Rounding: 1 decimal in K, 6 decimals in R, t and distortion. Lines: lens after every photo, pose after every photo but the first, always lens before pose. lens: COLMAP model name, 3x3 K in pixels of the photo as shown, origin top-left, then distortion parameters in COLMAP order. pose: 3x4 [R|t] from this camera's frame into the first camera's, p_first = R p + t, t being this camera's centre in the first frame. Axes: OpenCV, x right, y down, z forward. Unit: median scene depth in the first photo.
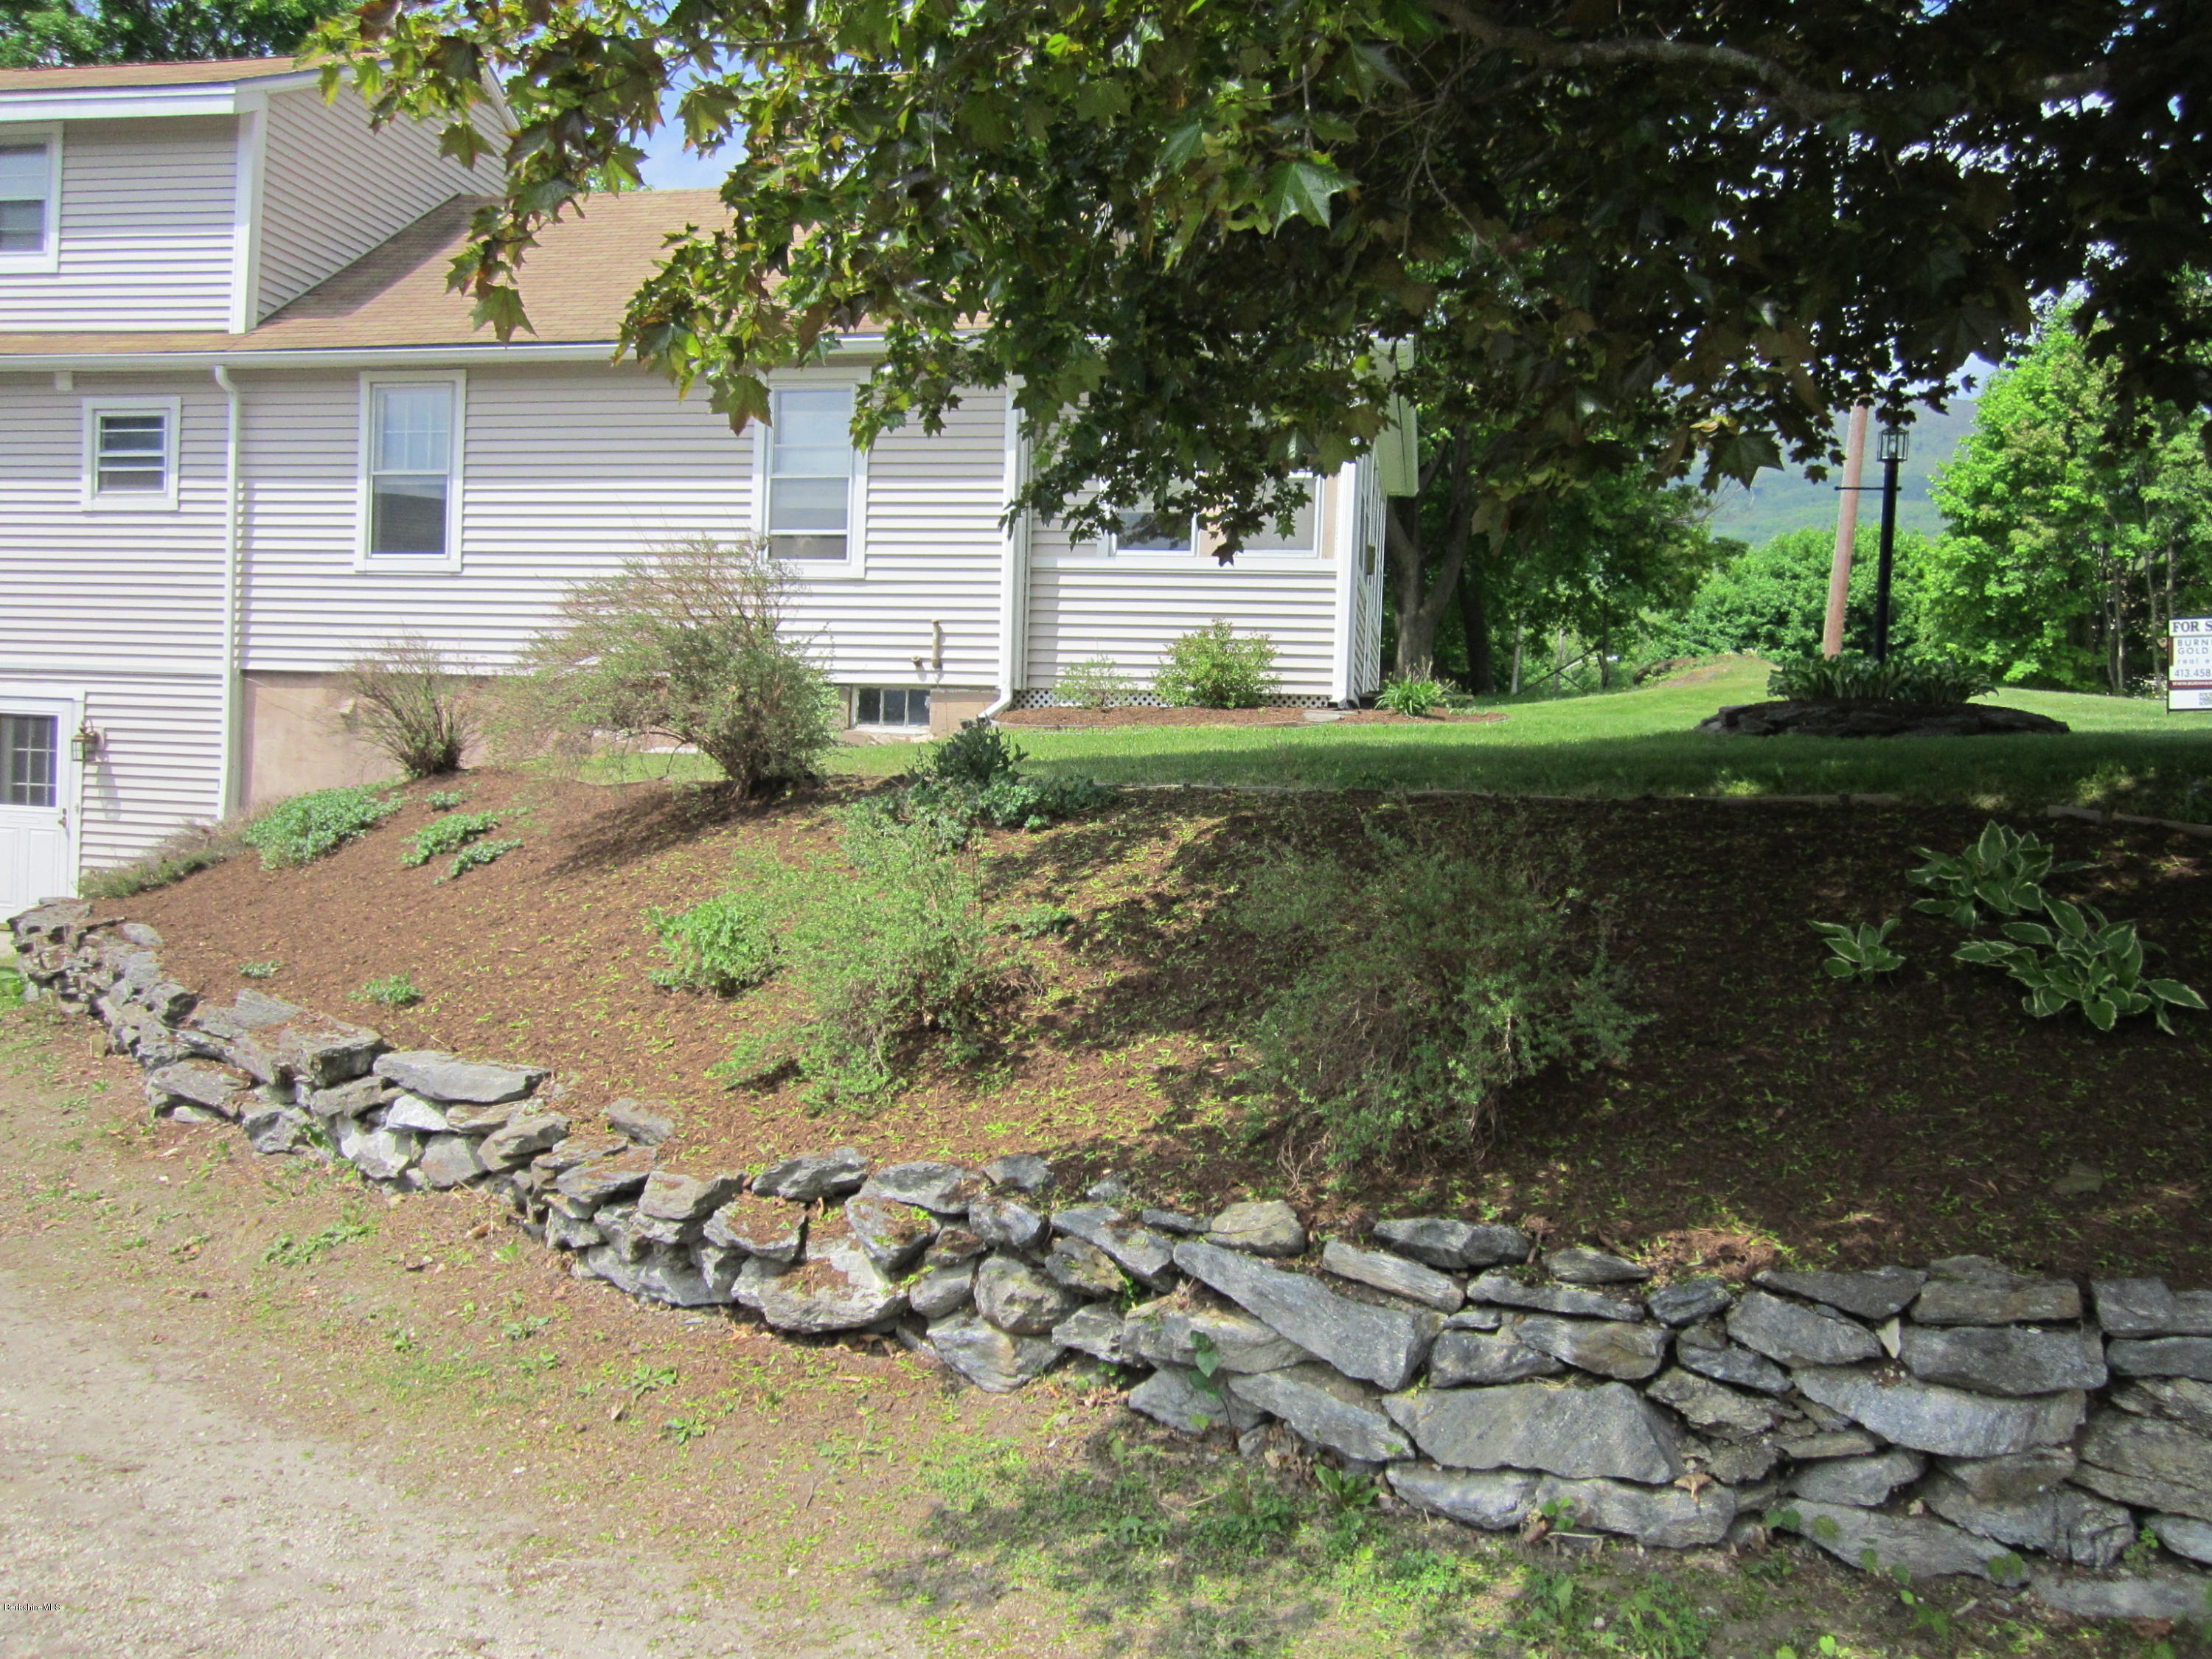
lens RADIAL K [[1819.3, 0, 1116.3], [0, 1819.3, 861.6], [0, 0, 1]] dist [-0.059932, 0.019504]
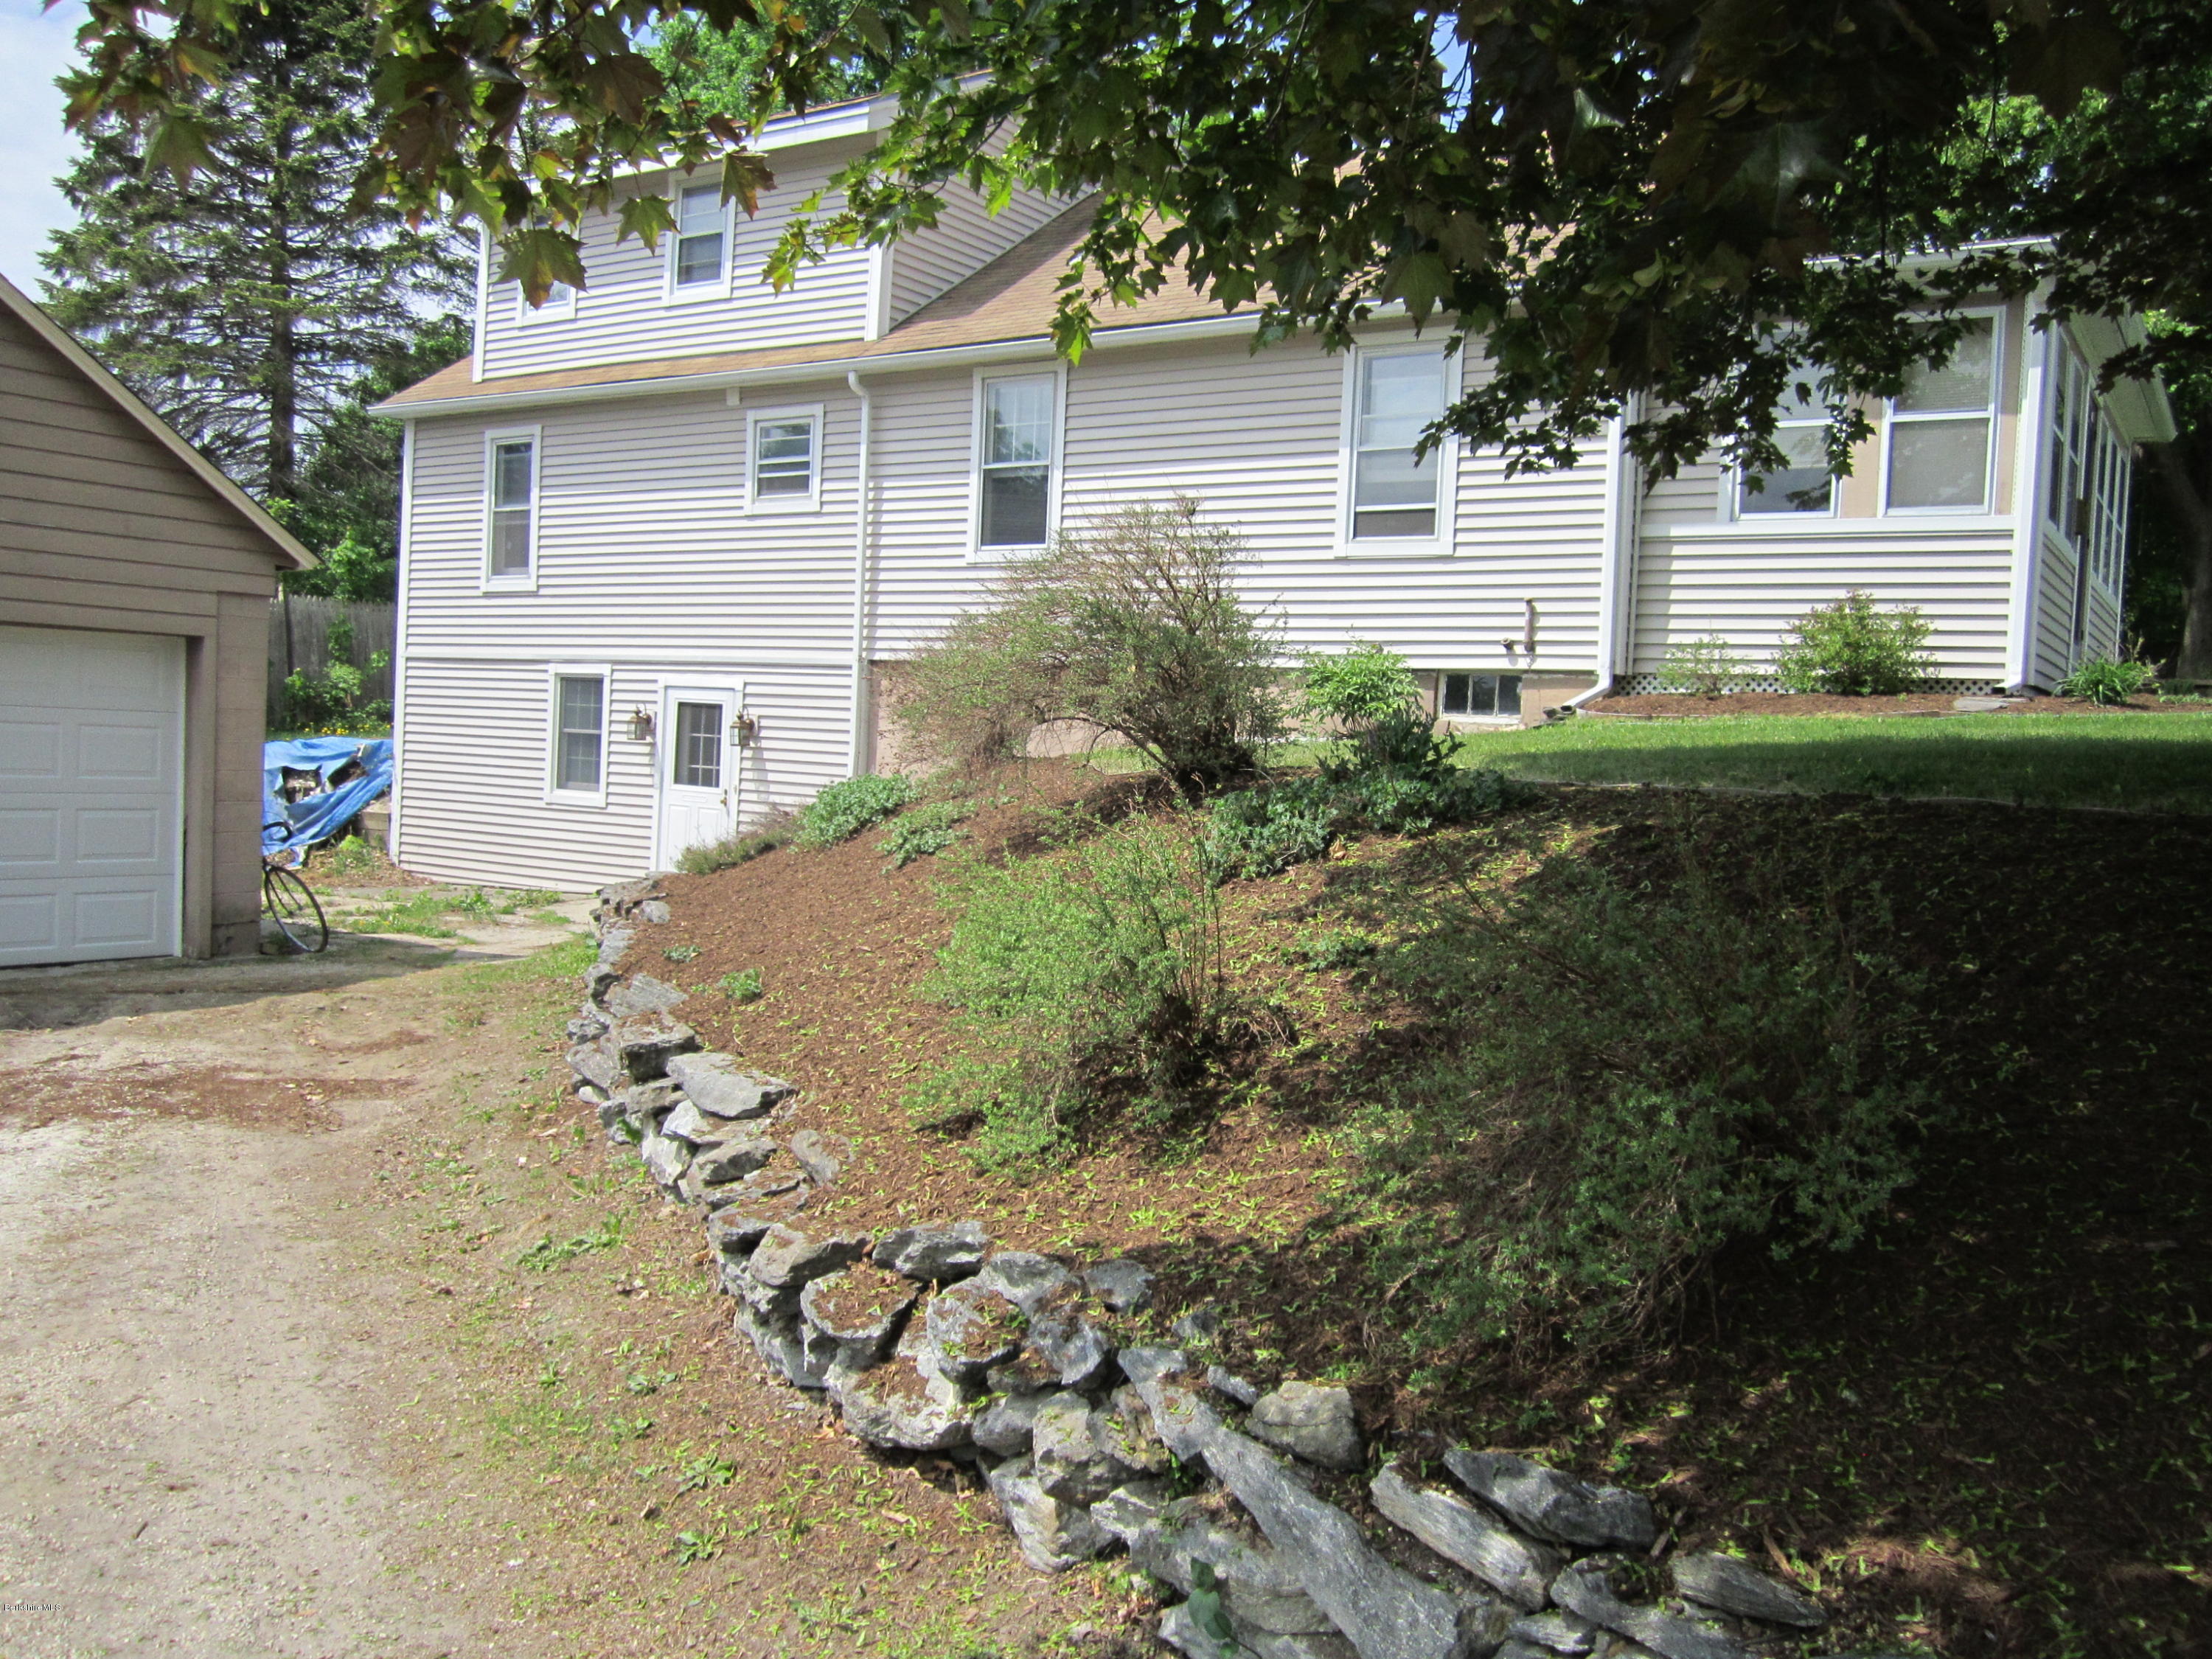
lens RADIAL K [[1819.3, 0, 1113.4], [0, 1819.3, 835.7], [0, 0, 1]] dist [-0.059932, 0.019504]
pose [[0.916015, 0.026508, -0.400266, 0.152076], [-0.030801, 0.999516, -0.004295, -0.008969], [0.399959, 0.016263, 0.916389, 0.182165]]
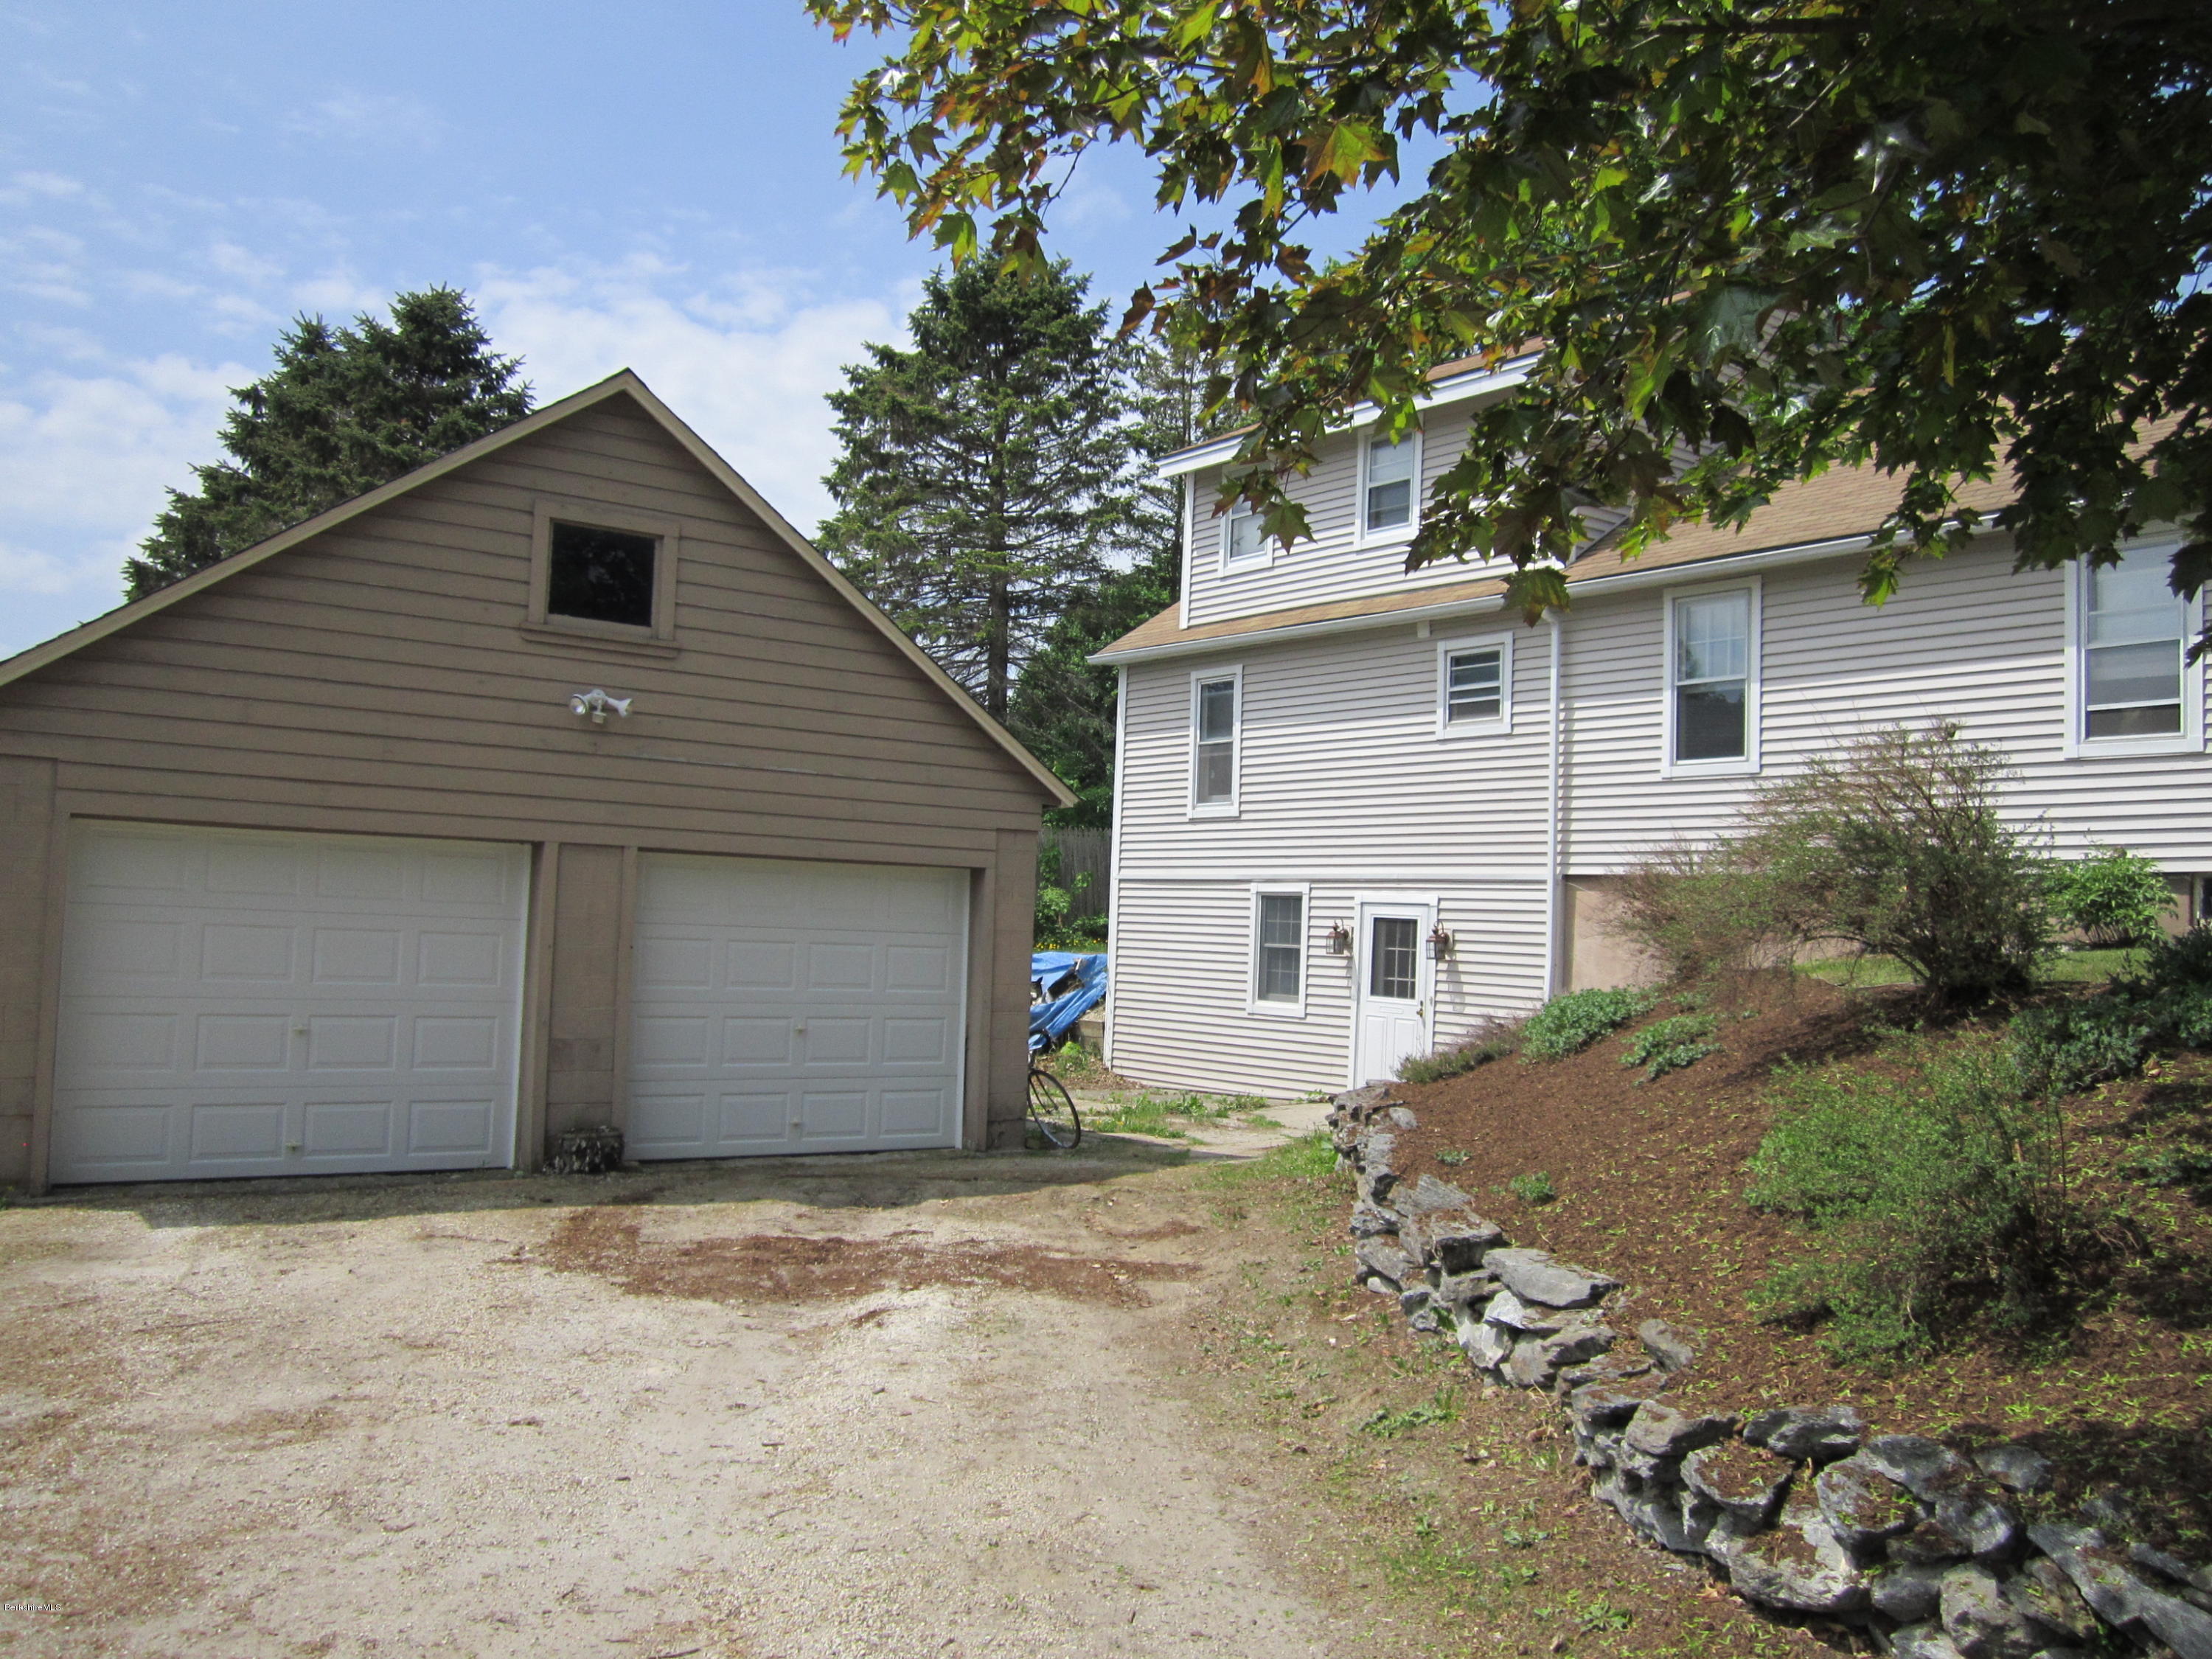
lens RADIAL K [[1819.3, 0, 1088.4], [0, 1819.3, 828.4], [0, 0, 1]] dist [-0.059932, 0.019504]
pose [[0.717338, -0.047331, -0.695116, 0.139663], [-0.040389, 0.993187, -0.109307, -0.008983], [0.695554, 0.106485, 0.710539, 0.054382]]
